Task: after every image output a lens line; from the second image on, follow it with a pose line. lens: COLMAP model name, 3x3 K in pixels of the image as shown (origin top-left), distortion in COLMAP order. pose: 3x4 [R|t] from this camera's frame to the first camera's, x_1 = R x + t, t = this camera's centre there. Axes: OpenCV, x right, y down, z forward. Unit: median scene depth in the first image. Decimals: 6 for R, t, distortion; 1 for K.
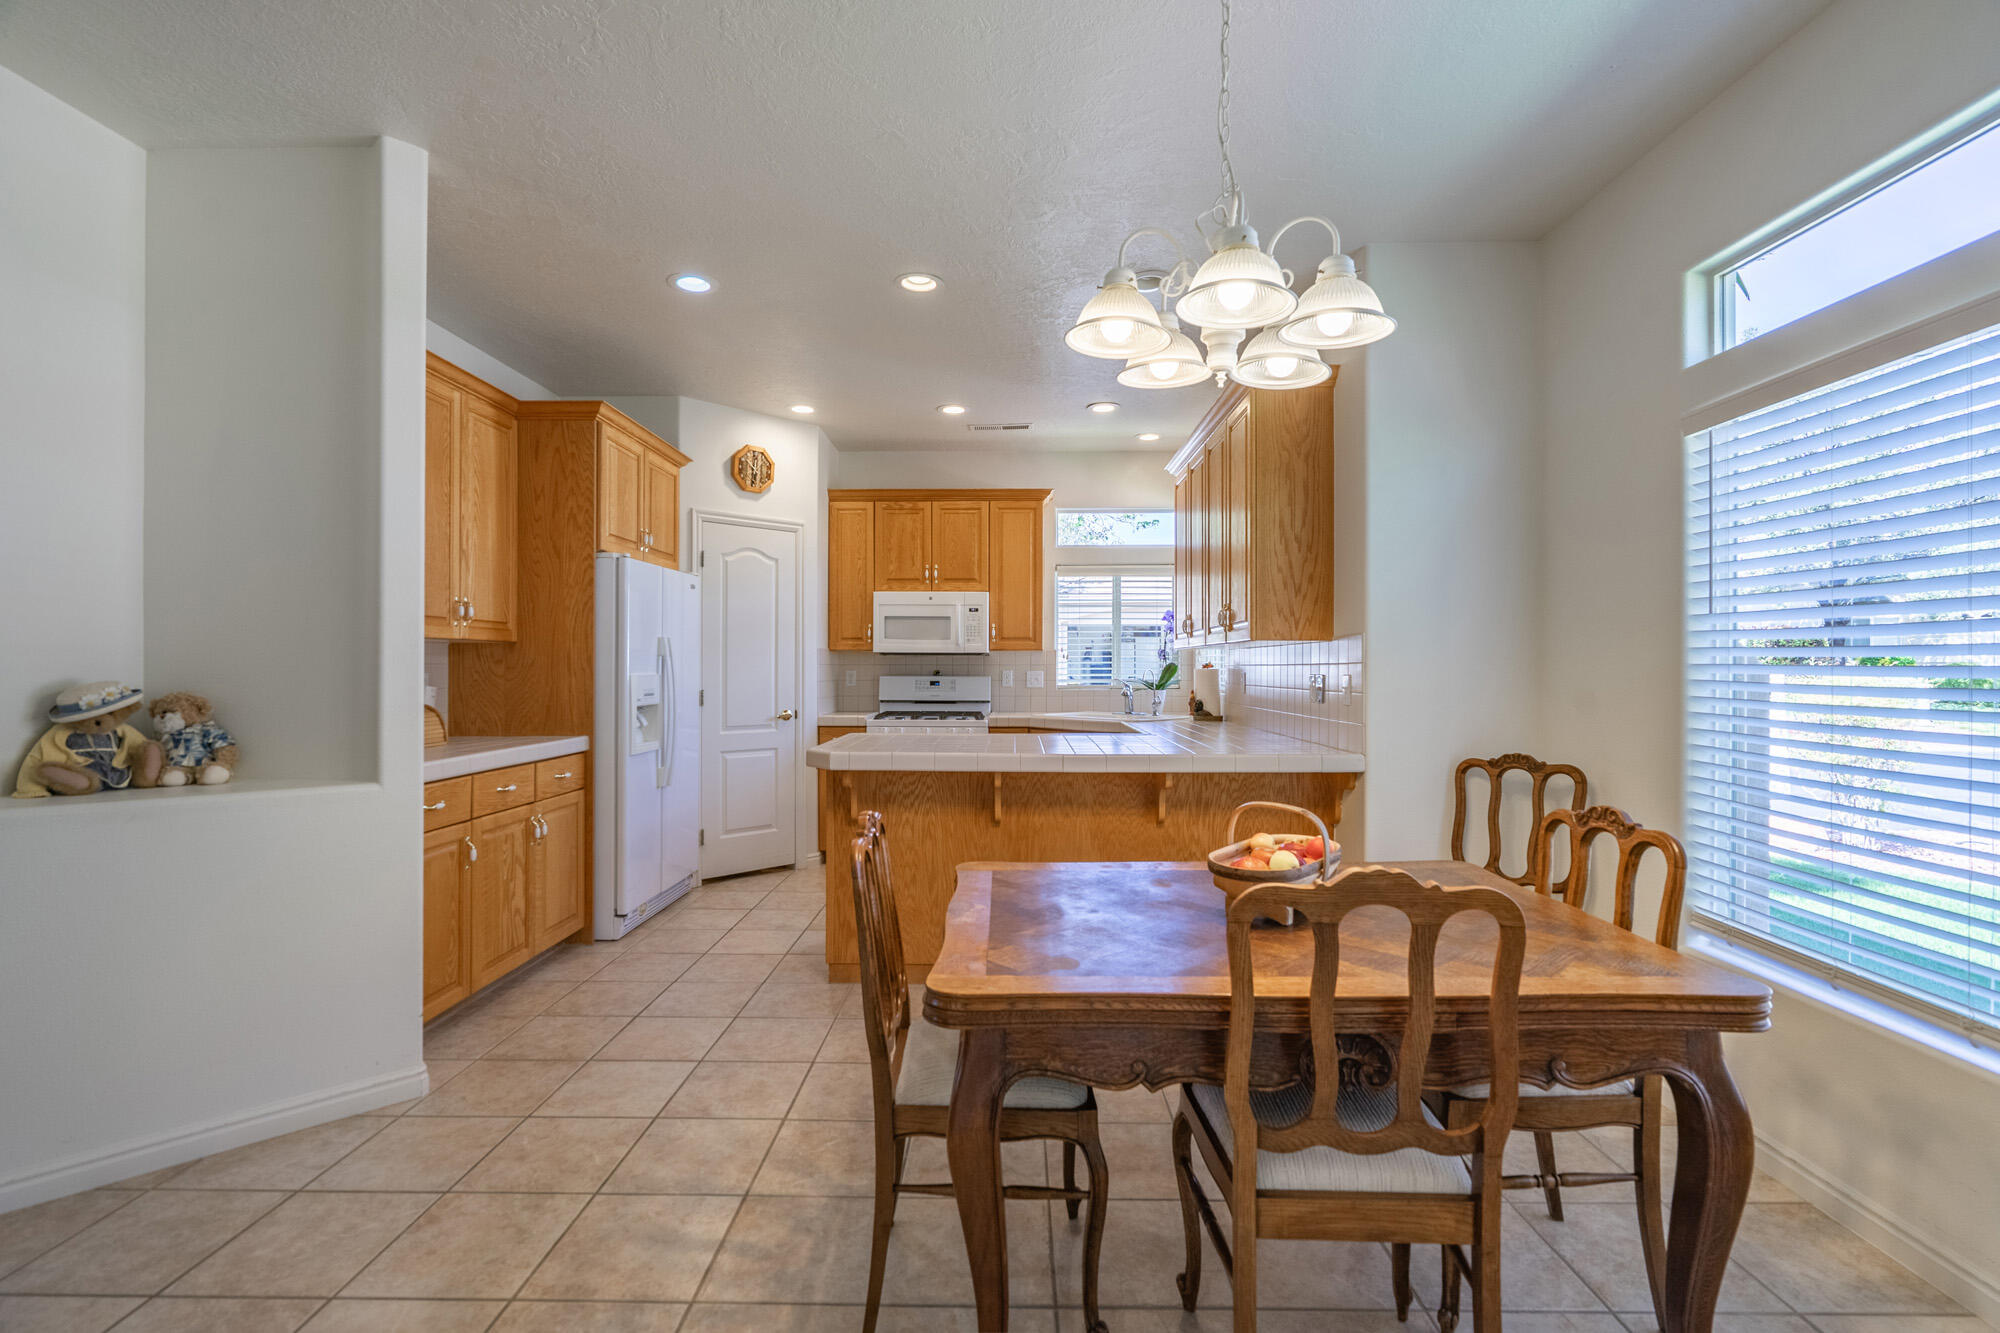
lens RADIAL K [[919.5, 0, 1006.7], [0, 919.5, 665.2], [0, 0, 1]] dist [0.014146, 0.000441]
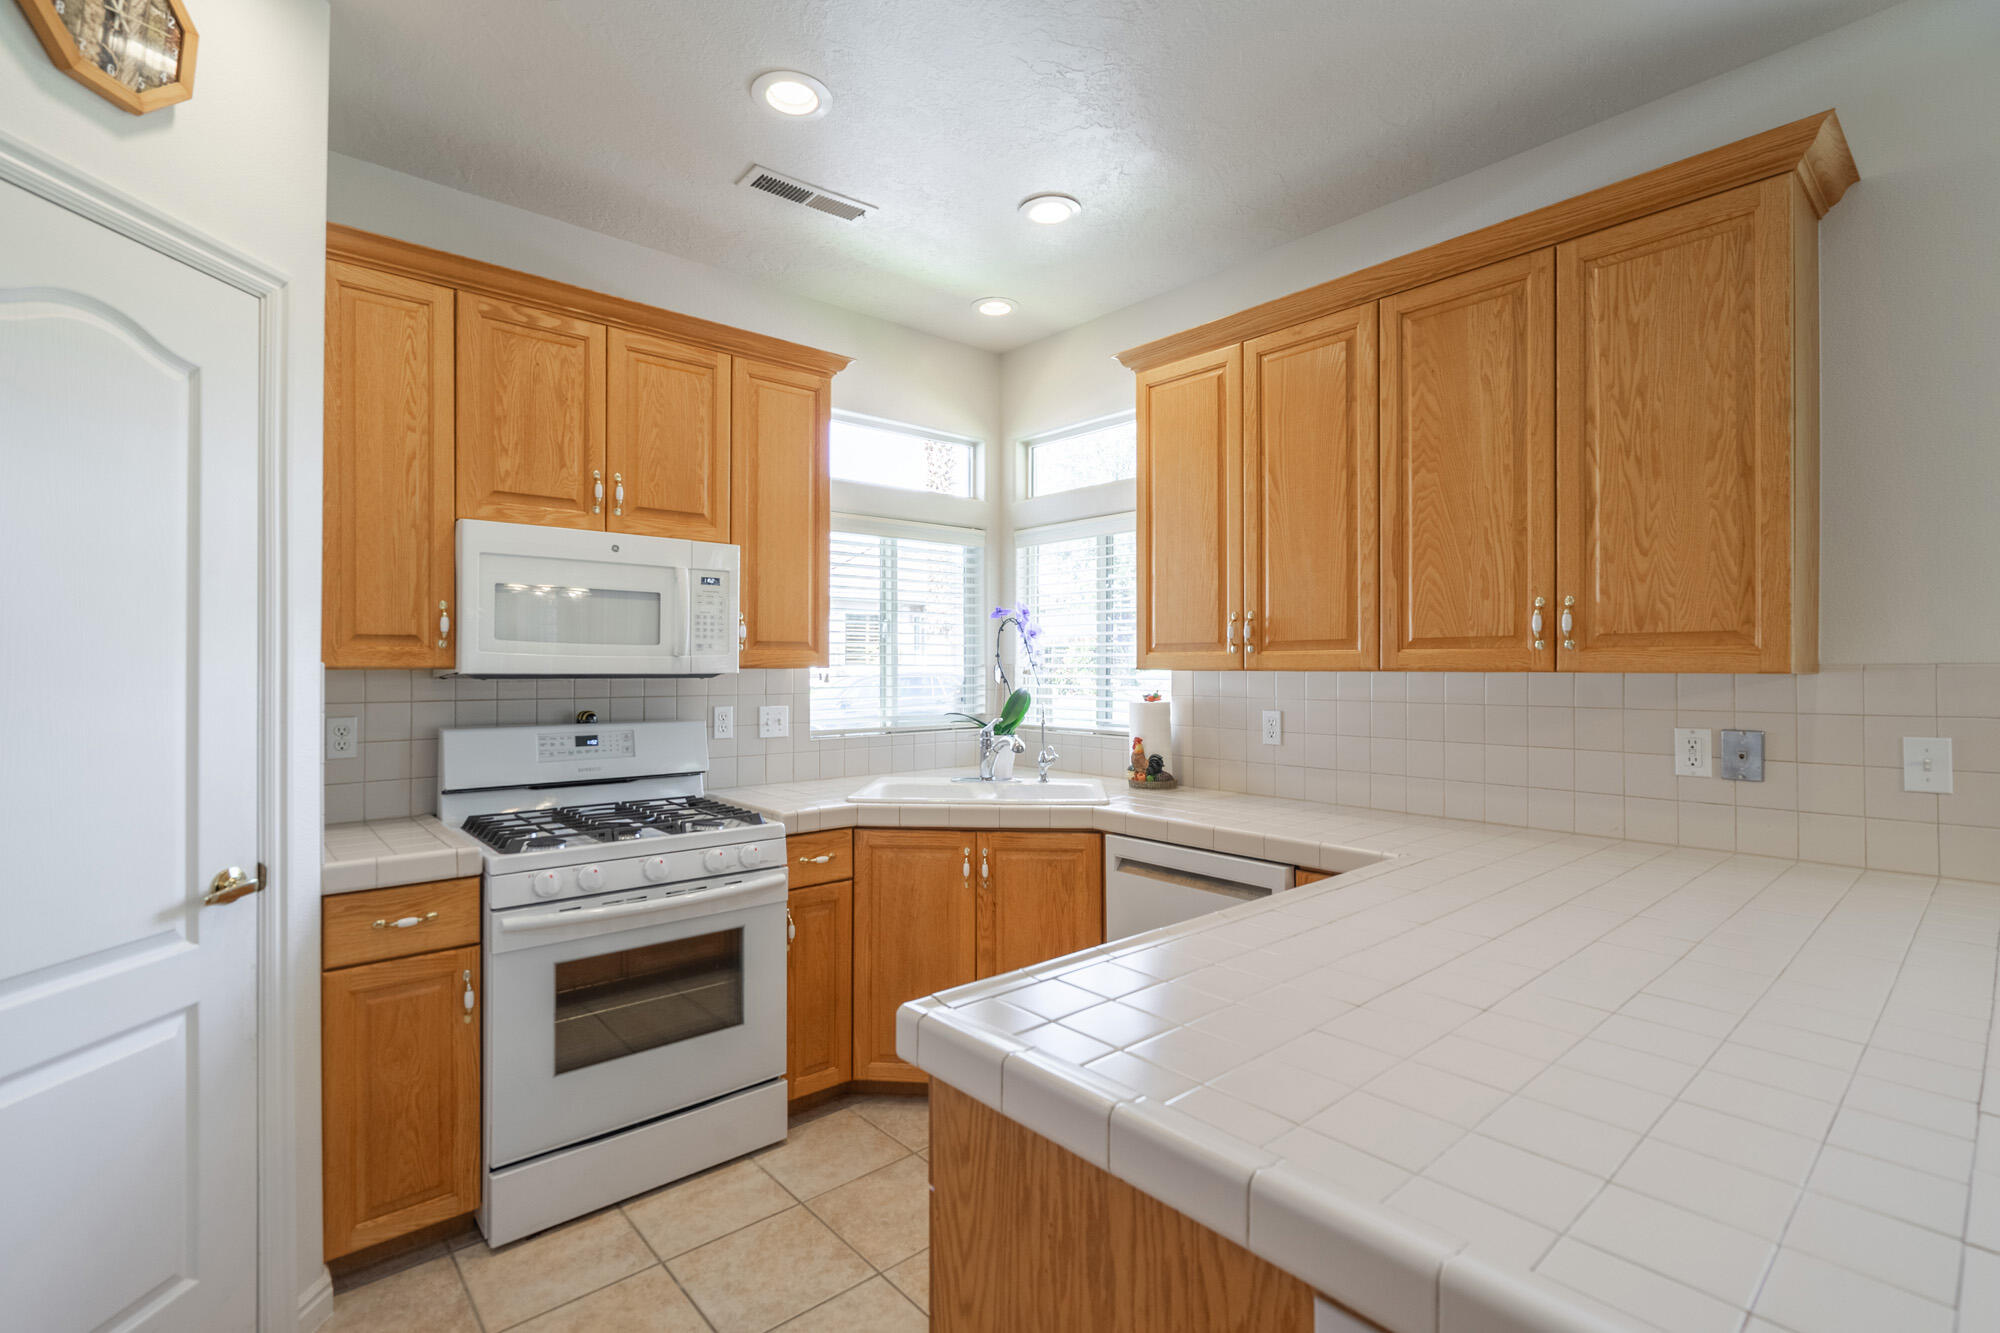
lens RADIAL K [[919.5, 0, 987.8], [0, 919.5, 663.8], [0, 0, 1]] dist [0.014146, 0.000441]
pose [[0.754351, 0.004044, 0.656459, -0.231673], [-0.003007, 0.999992, -0.002705, -0.017542], [-0.656464, 0.000067, 0.754357, 0.552371]]
